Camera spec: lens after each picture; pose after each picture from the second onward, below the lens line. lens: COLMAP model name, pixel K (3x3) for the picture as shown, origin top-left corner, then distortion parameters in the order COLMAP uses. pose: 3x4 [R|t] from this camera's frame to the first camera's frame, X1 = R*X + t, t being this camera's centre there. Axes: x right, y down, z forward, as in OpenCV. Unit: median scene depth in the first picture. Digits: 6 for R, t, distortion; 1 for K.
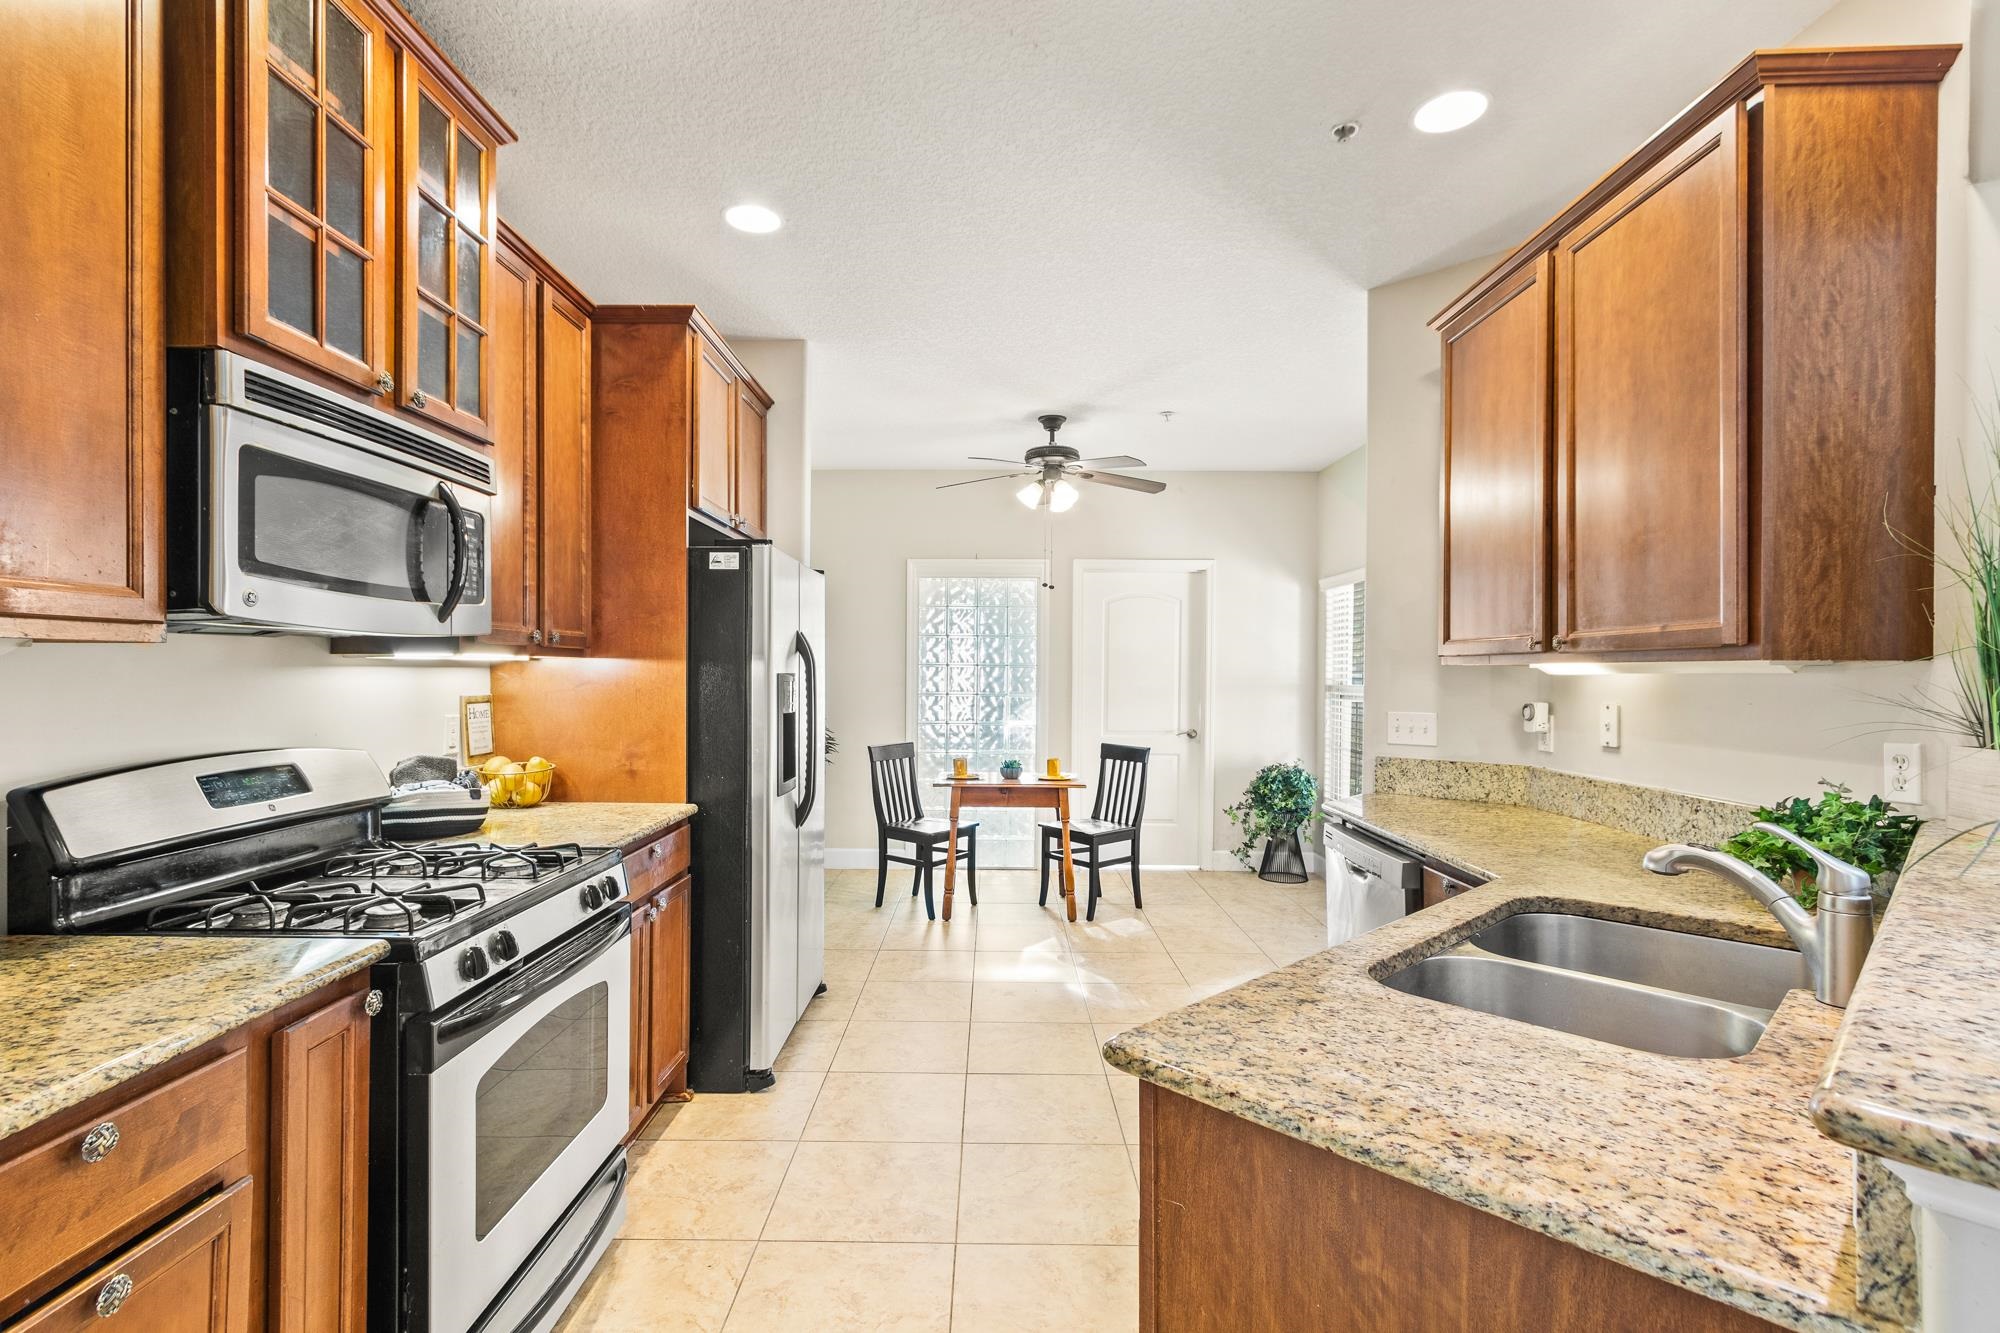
lens RADIAL K [[950.9, 0, 988.7], [0, 950.9, 676.7], [0, 0, 1]] dist [0.006291, -0.003398]
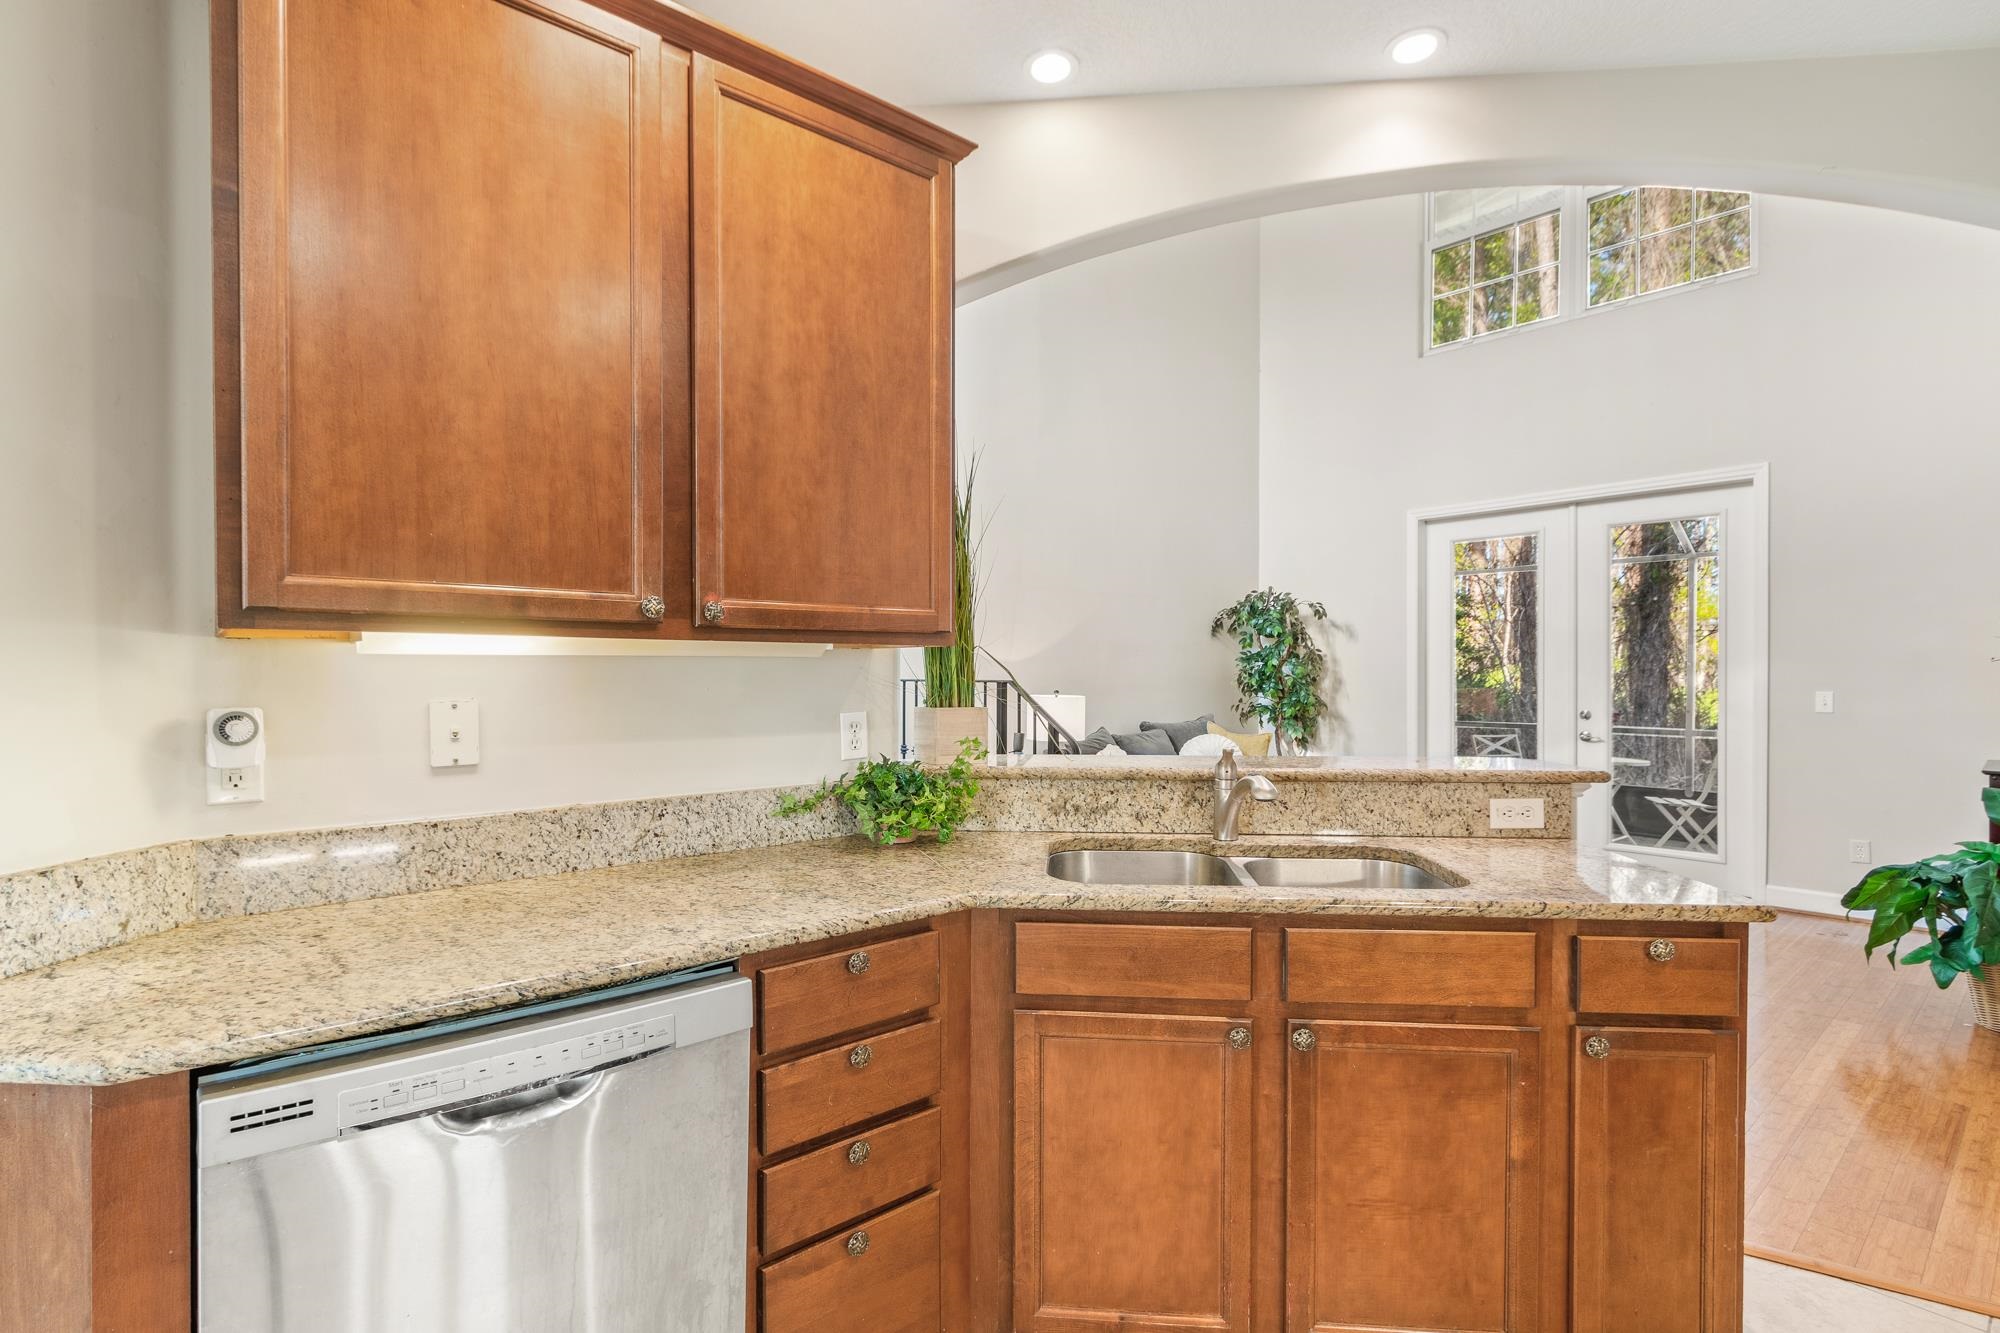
lens RADIAL K [[950.9, 0, 1029.4], [0, 950.9, 681.0], [0, 0, 1]] dist [0.006291, -0.003398]
pose [[-0.662675, -0.011037, 0.748826, -0.088053], [0.002253, 0.999857, 0.016731, 0.004484], [-0.748904, 0.012774, -0.662556, 1.002064]]
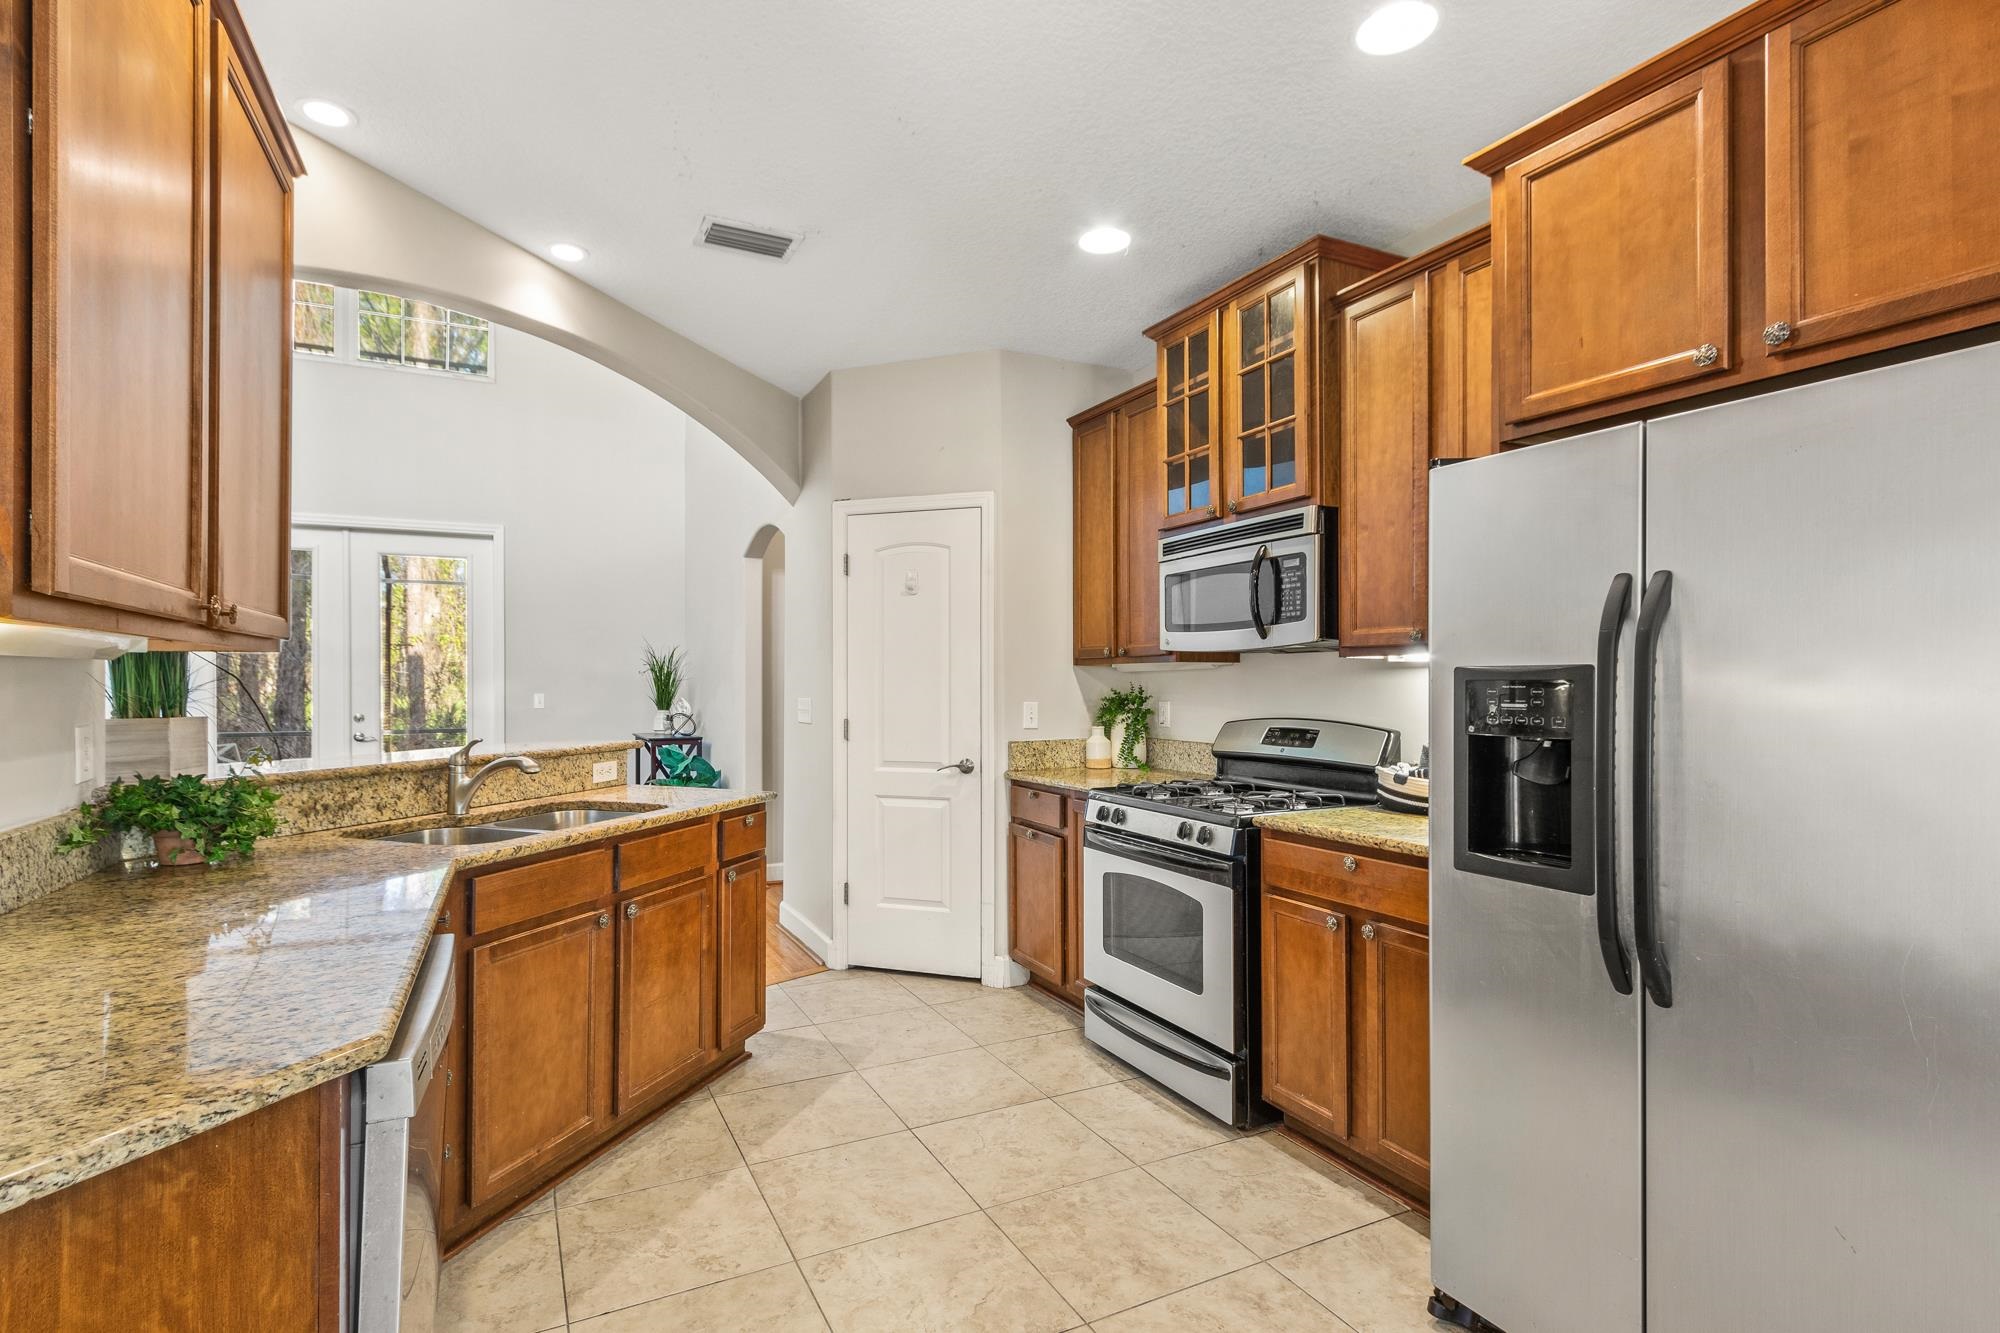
lens RADIAL K [[950.9, 0, 968.8], [0, 950.9, 677.9], [0, 0, 1]] dist [0.006291, -0.003398]
pose [[-0.896384, -0.007445, -0.443217, 0.340527], [-0.008475, 0.999964, 0.000342, 0.004624], [0.443198, 0.004063, -0.896414, 1.451215]]
